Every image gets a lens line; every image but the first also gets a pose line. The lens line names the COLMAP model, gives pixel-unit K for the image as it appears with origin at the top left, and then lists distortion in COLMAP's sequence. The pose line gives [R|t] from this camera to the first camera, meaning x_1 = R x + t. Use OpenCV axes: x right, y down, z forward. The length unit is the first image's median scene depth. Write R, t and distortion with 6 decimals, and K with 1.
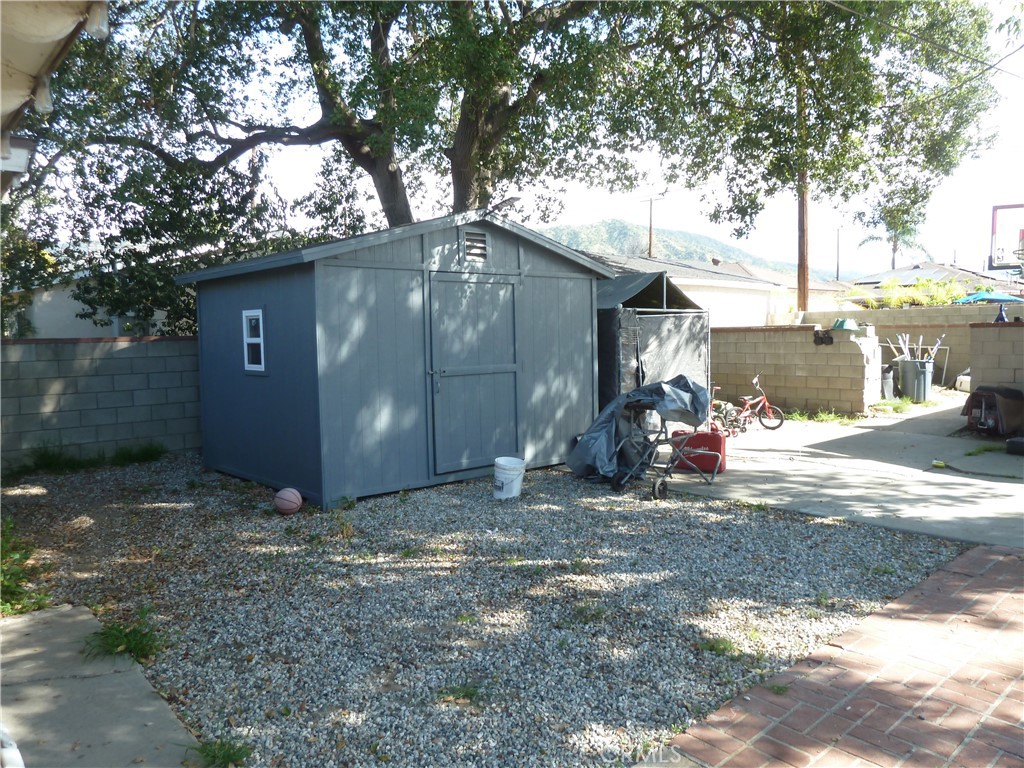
lens RADIAL K [[756.3, 0, 509.5], [0, 756.3, 382.1], [0, 0, 1]] dist [-0.048203, 0.014290]
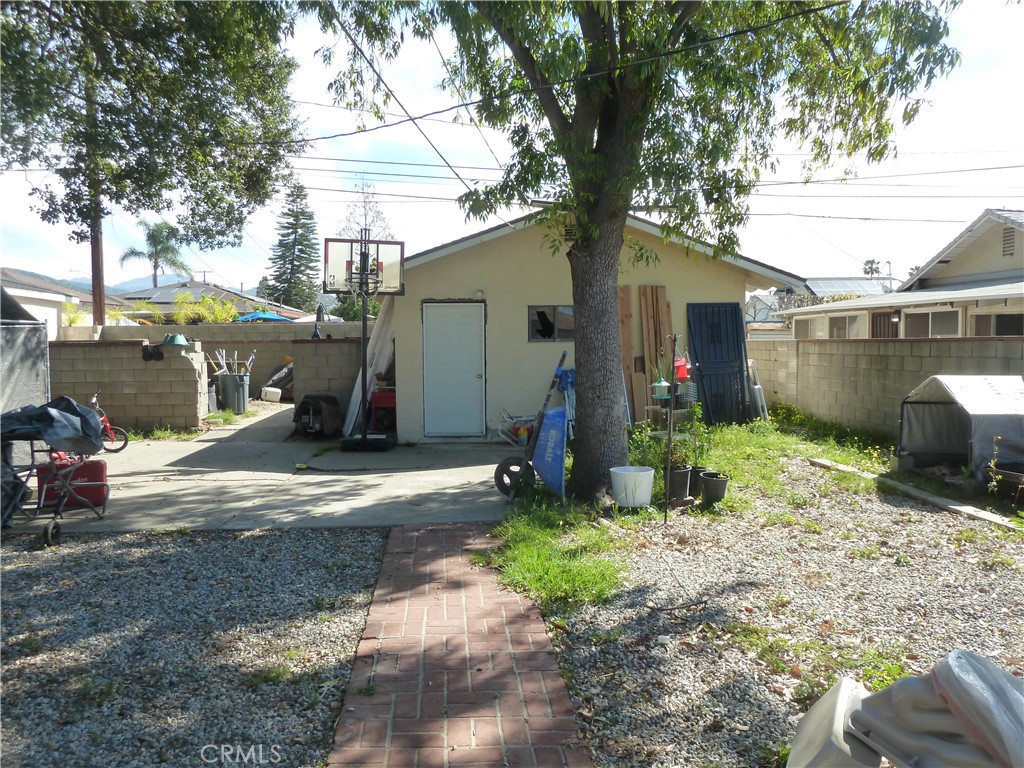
lens RADIAL K [[756.3, 0, 509.3], [0, 756.3, 385.0], [0, 0, 1]] dist [-0.048203, 0.014290]
pose [[0.602492, -0.036381, 0.797295, -0.125241], [0.050440, 0.998699, 0.007455, -0.003435], [-0.796529, 0.035724, 0.603544, 0.076727]]
